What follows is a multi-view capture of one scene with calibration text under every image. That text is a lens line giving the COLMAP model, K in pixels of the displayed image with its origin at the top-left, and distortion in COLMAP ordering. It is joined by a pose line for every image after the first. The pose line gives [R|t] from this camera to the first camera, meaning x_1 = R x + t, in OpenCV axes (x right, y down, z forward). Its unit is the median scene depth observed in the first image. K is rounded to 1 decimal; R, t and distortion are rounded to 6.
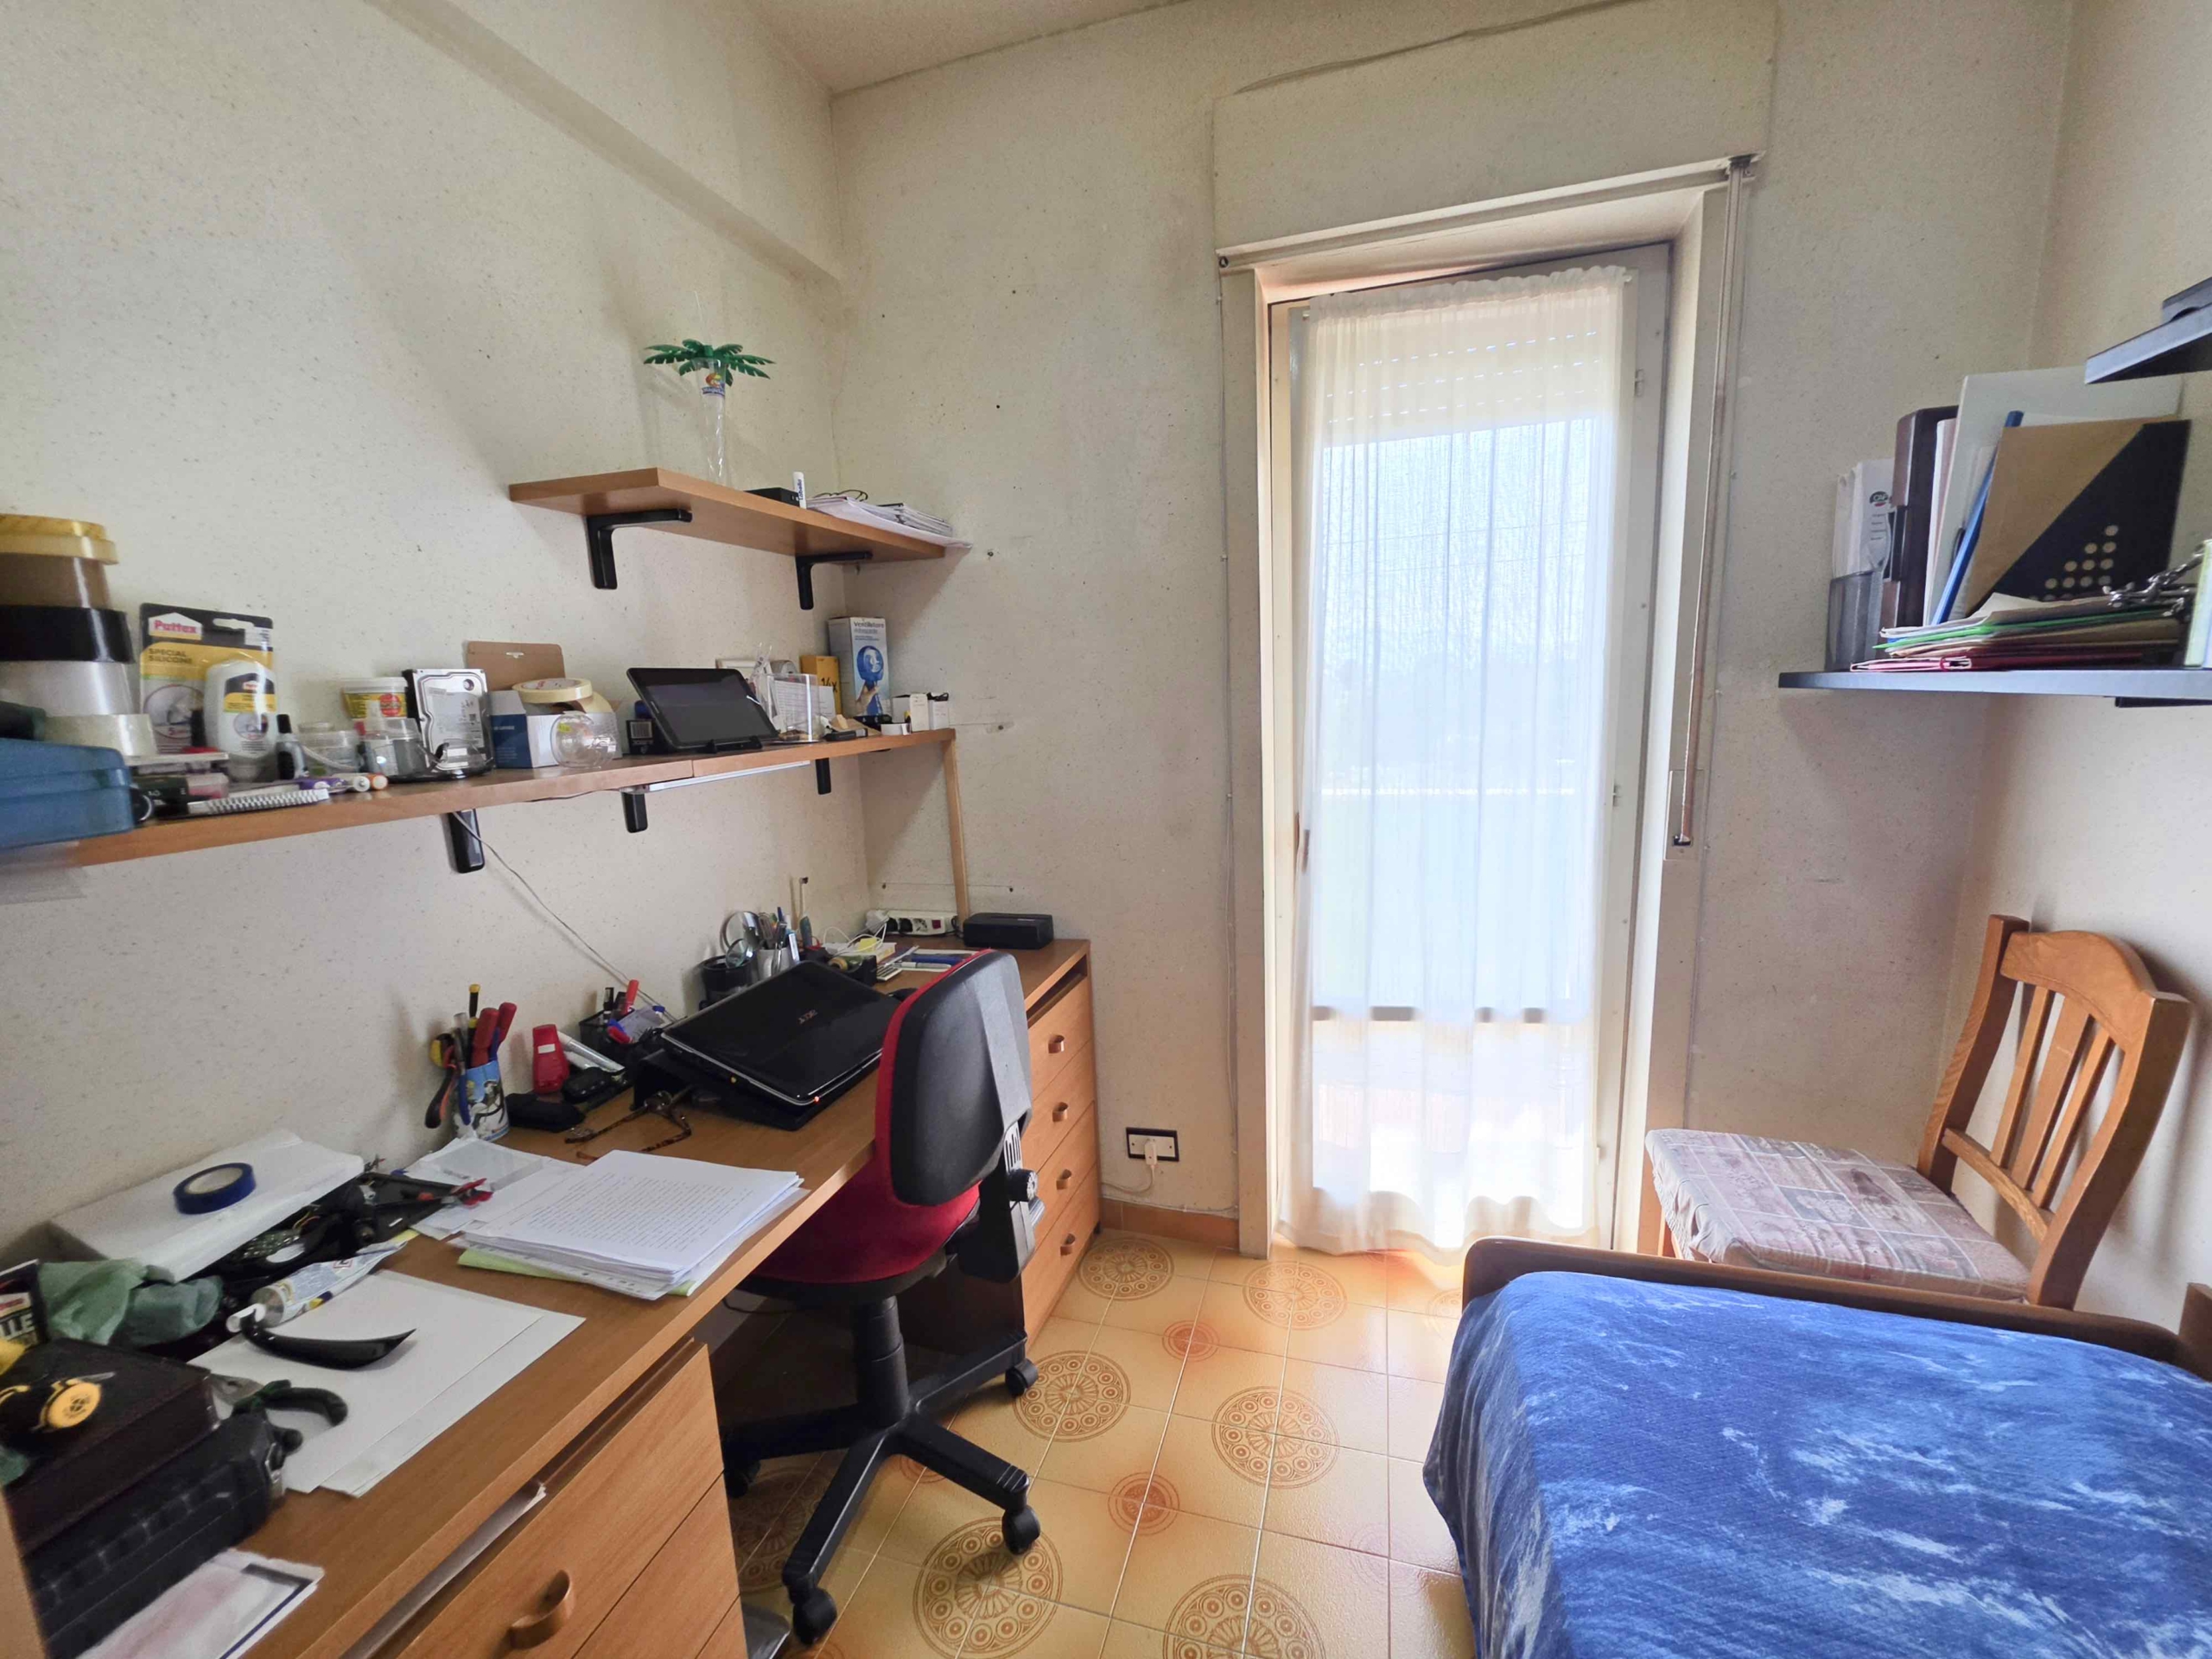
lens RADIAL K [[890.9, 0, 1107.5], [0, 890.9, 833.0], [0, 0, 1]] dist [-0.002151, -0.001609]
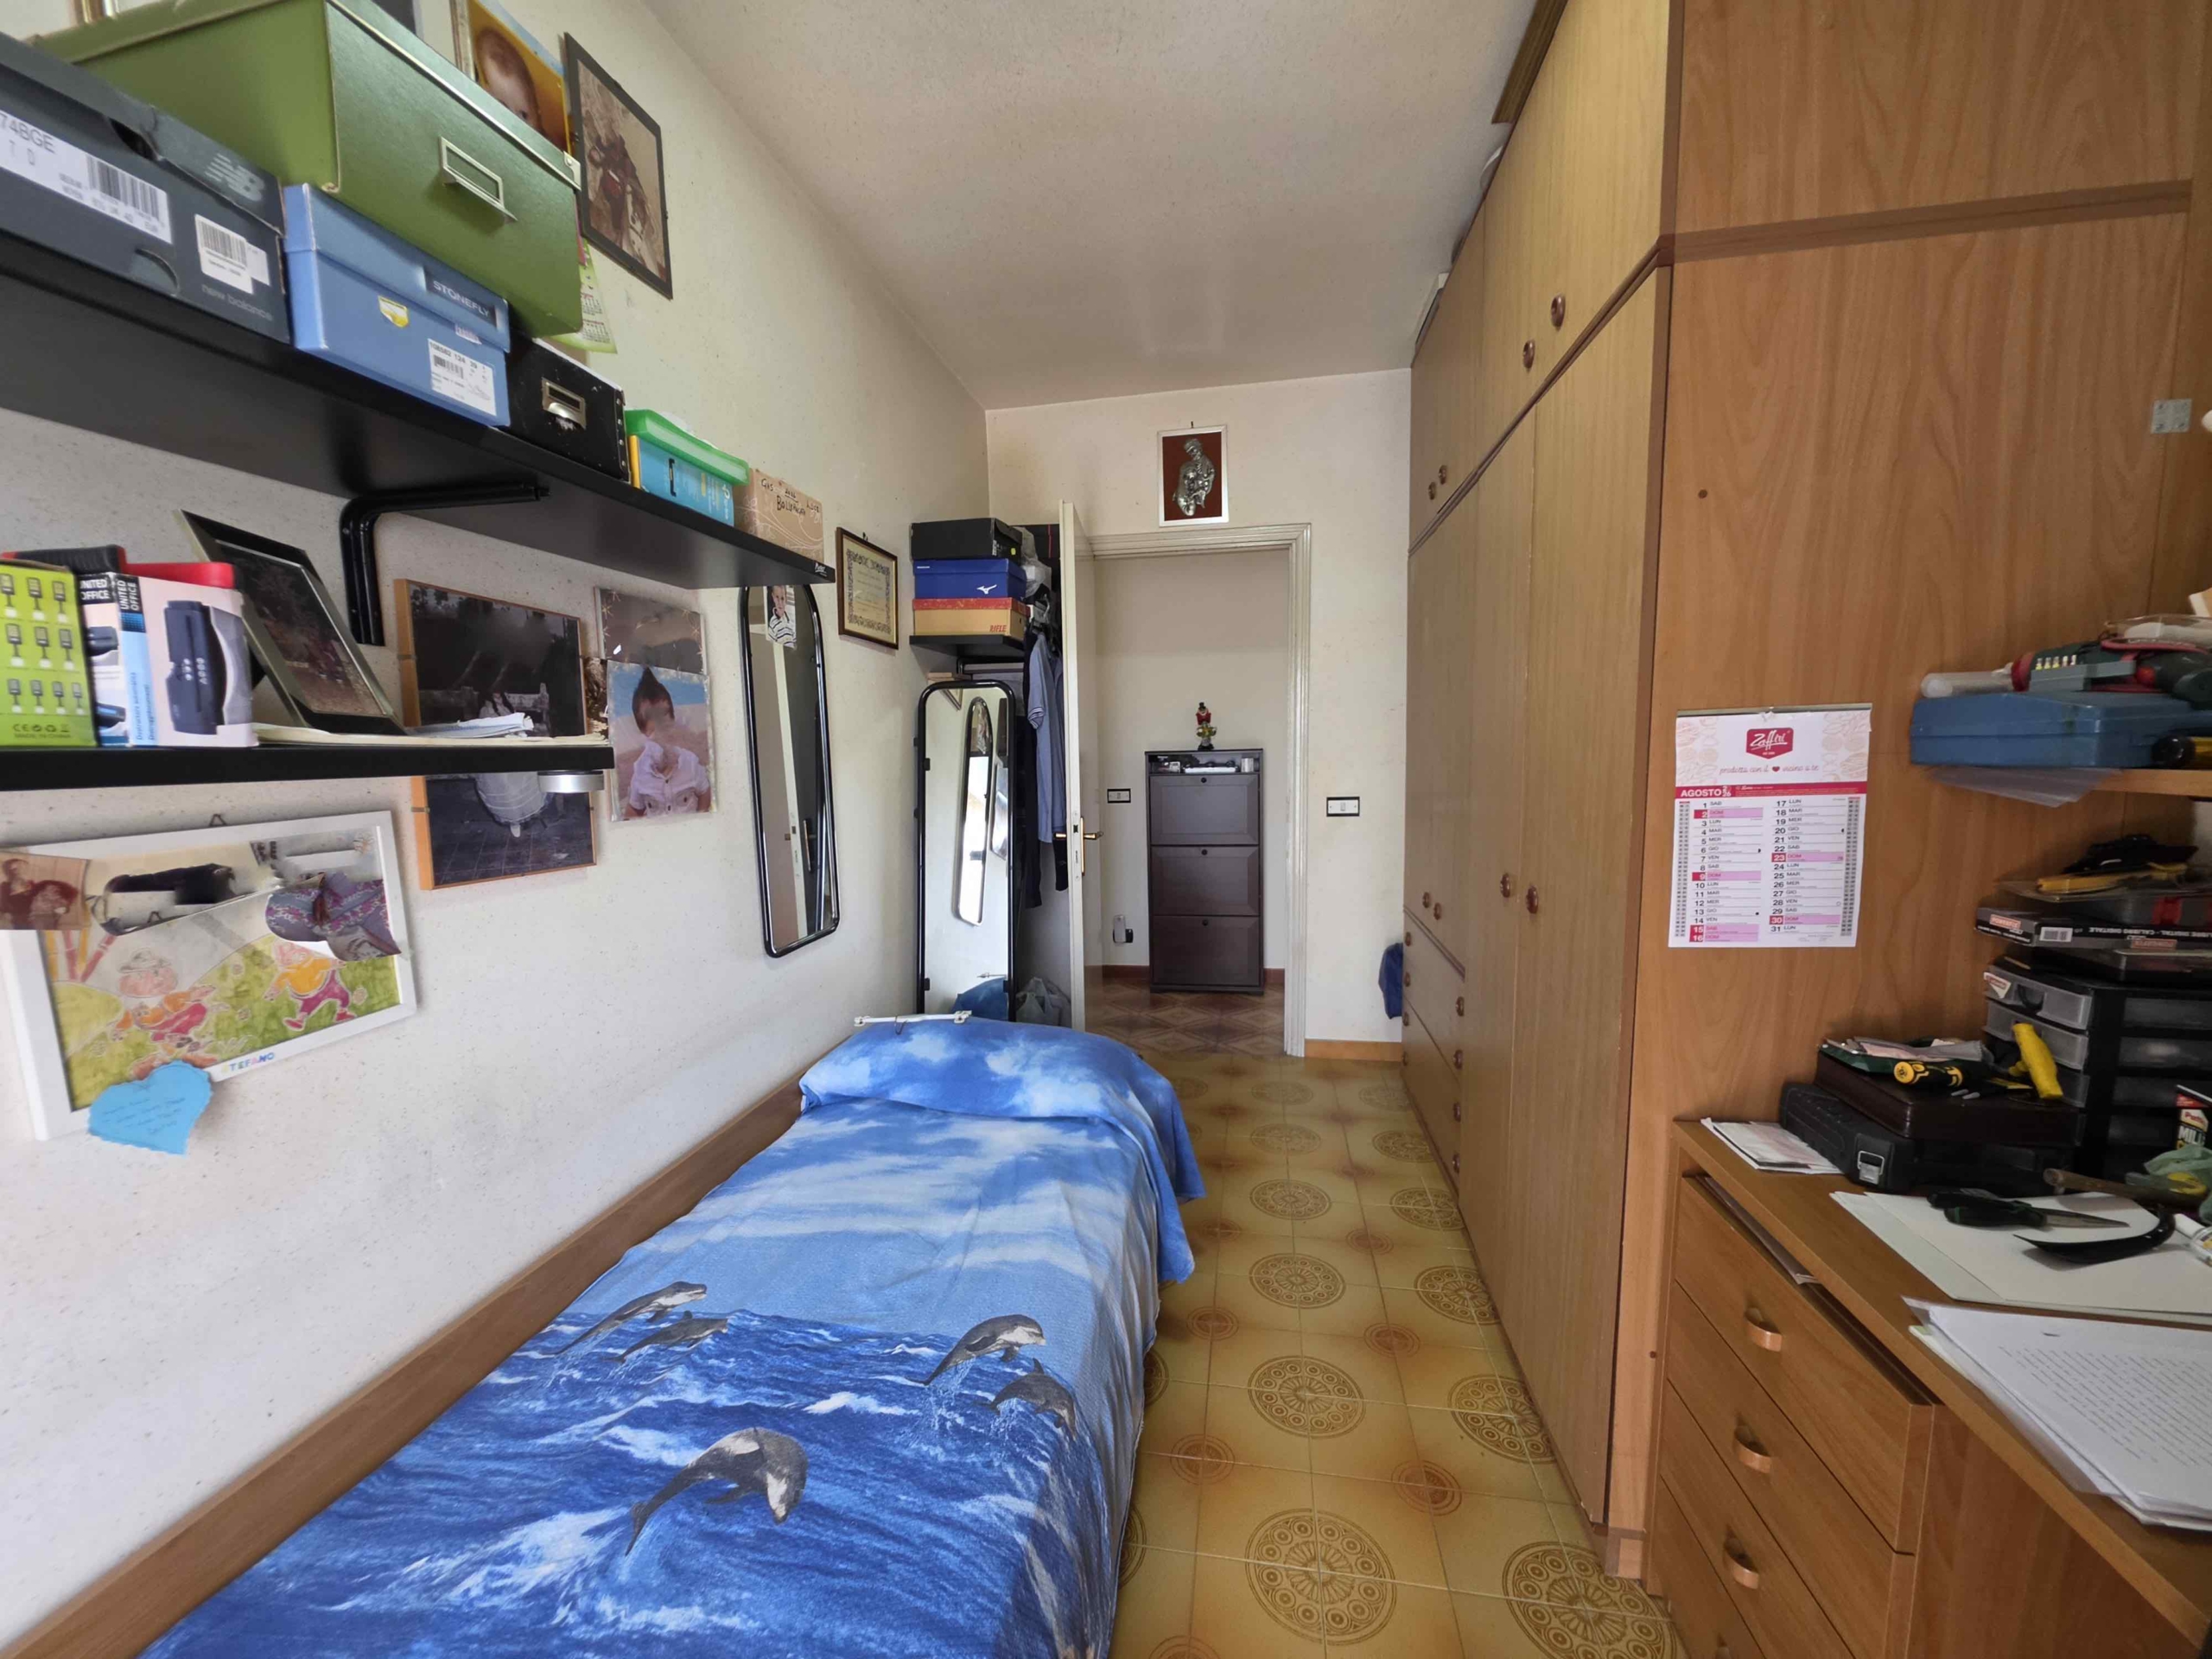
lens RADIAL K [[890.9, 0, 1105.1], [0, 890.9, 830.2], [0, 0, 1]] dist [-0.002151, -0.001609]
pose [[-0.990529, 0.071319, -0.117331, 0.216469], [0.037769, 0.963082, 0.266546, -0.131522], [0.132009, 0.259589, -0.956654, 0.841505]]
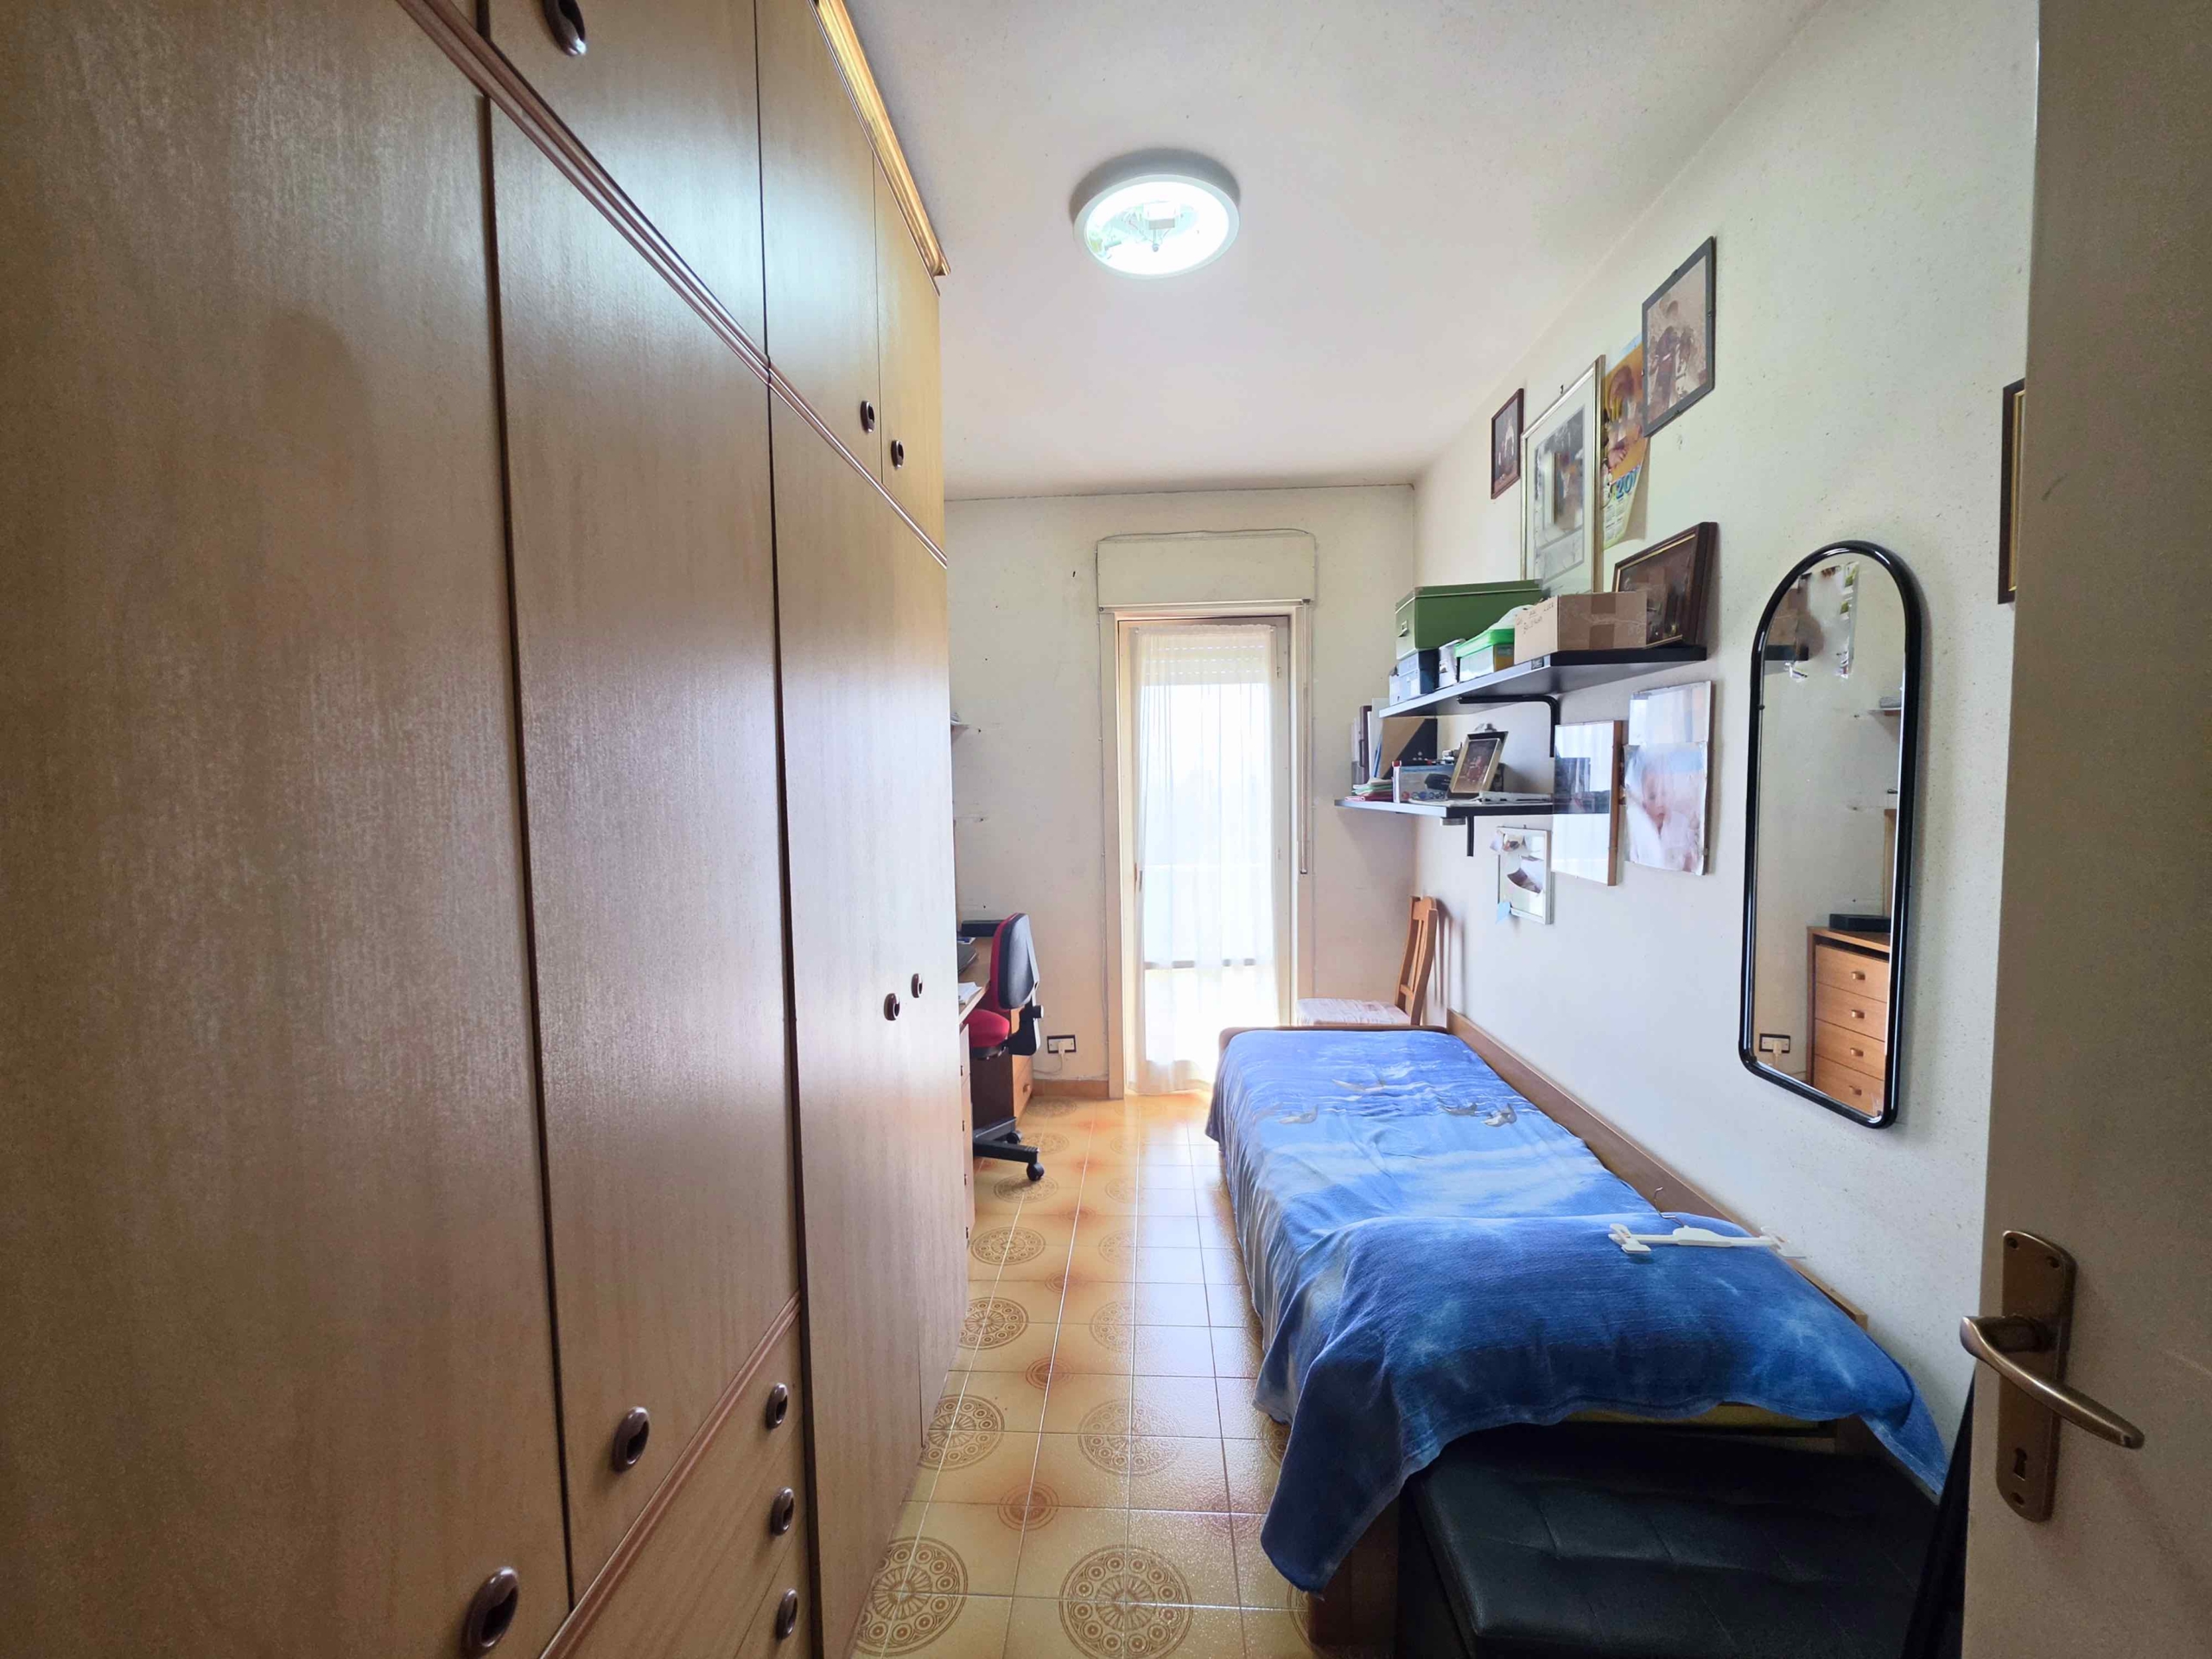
lens RADIAL K [[890.9, 0, 1103.8], [0, 890.9, 834.7], [0, 0, 1]] dist [-0.002151, -0.001609]
pose [[0.970432, 0.009003, 0.241205, -0.377228], [0.019268, 0.993226, -0.114591, 0.156541], [-0.240603, 0.115850, 0.963685, -1.022831]]
